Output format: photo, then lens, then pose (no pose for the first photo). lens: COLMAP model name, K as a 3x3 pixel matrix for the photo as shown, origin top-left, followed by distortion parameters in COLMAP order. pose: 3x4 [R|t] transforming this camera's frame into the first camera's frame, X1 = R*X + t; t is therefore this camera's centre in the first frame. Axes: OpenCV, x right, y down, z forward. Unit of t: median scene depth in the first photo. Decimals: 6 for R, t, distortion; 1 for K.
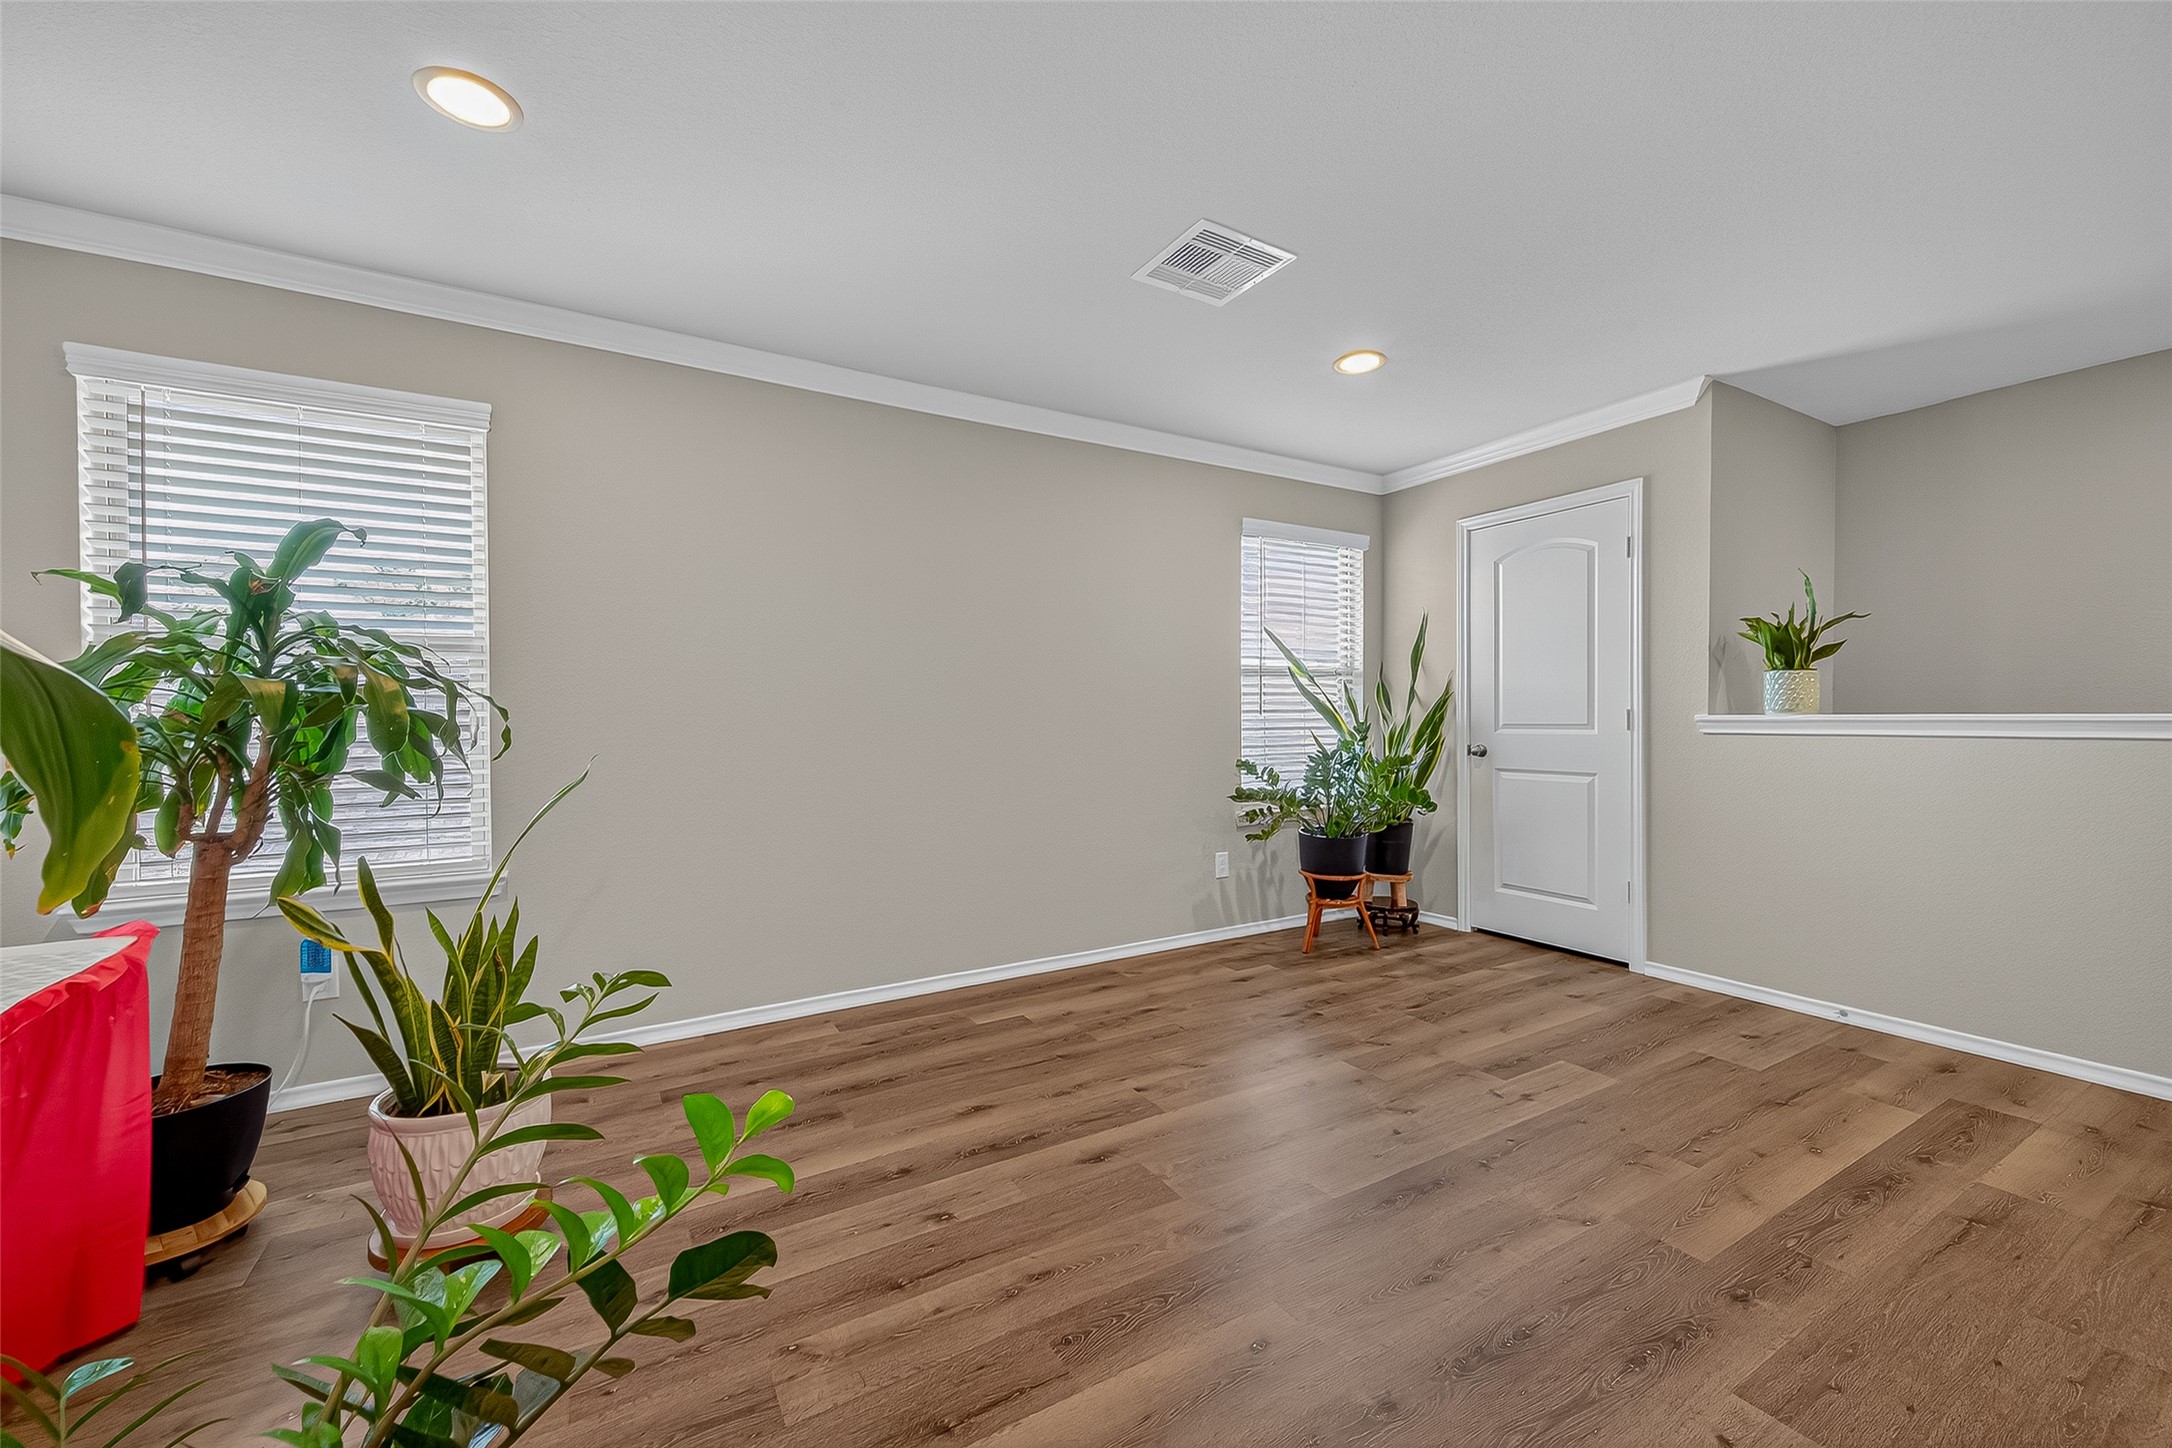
lens RADIAL K [[845.2, 0, 1091.0], [0, 845.2, 725.0], [0, 0, 1]] dist [0.010511, -0.000037]
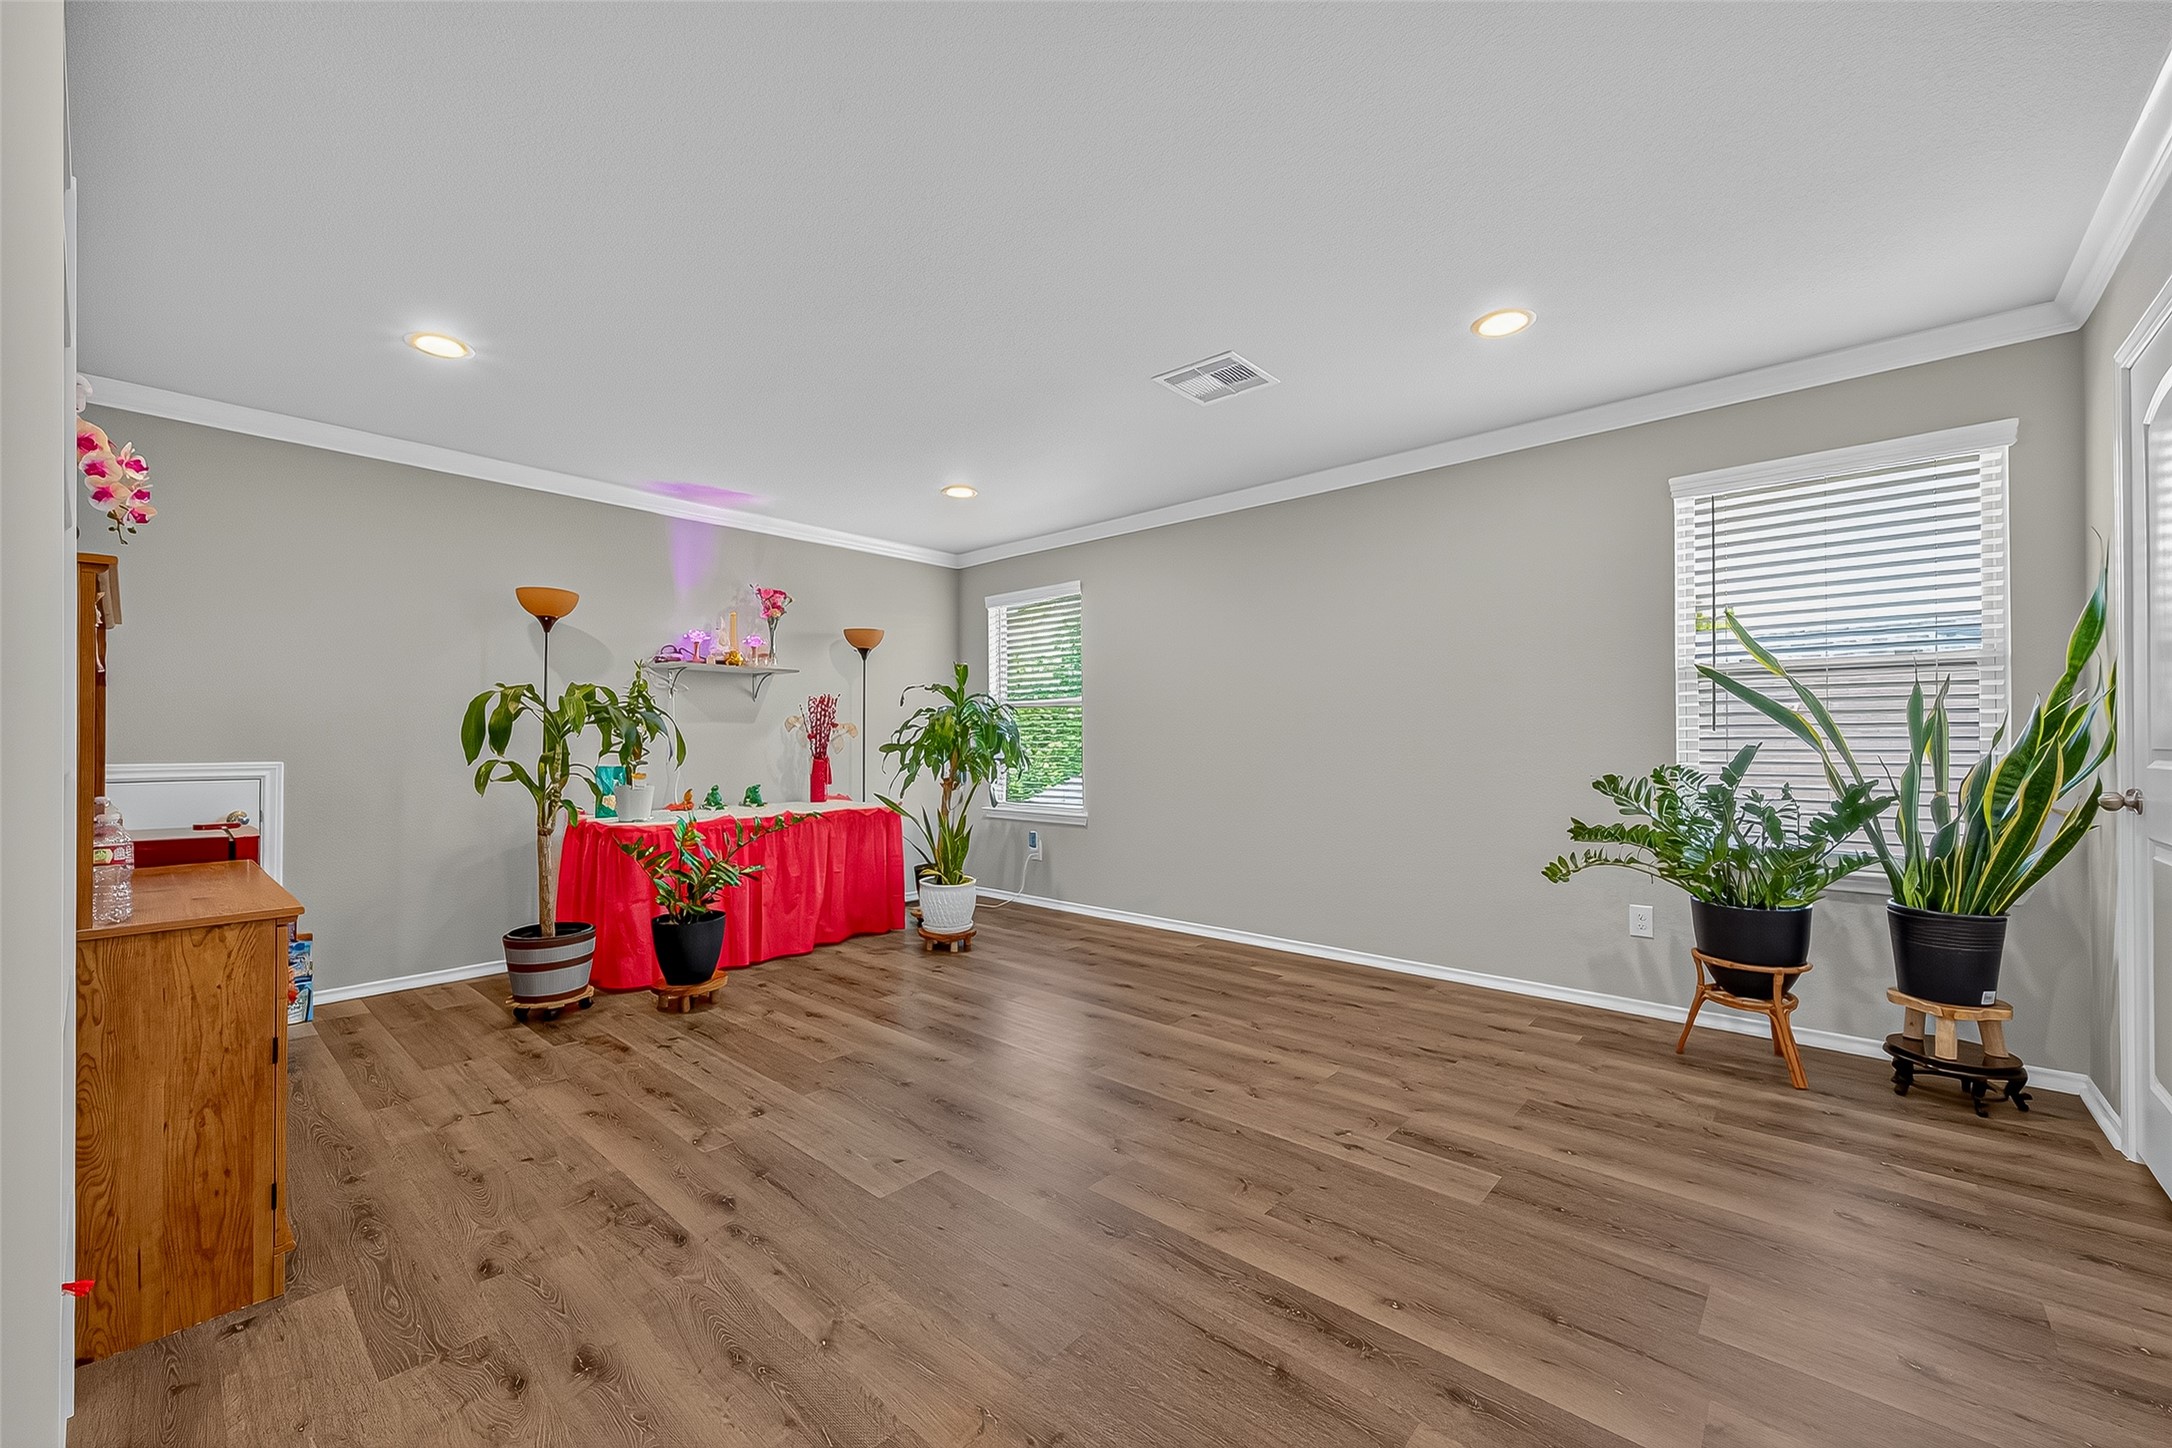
lens RADIAL K [[845.2, 0, 1096.3], [0, 845.2, 733.6], [0, 0, 1]] dist [0.010511, -0.000037]
pose [[0.304150, -0.008243, -0.952588, 1.040218], [-0.009970, 0.999880, -0.011835, 0.003959], [0.952572, 0.013097, 0.304031, 0.359586]]
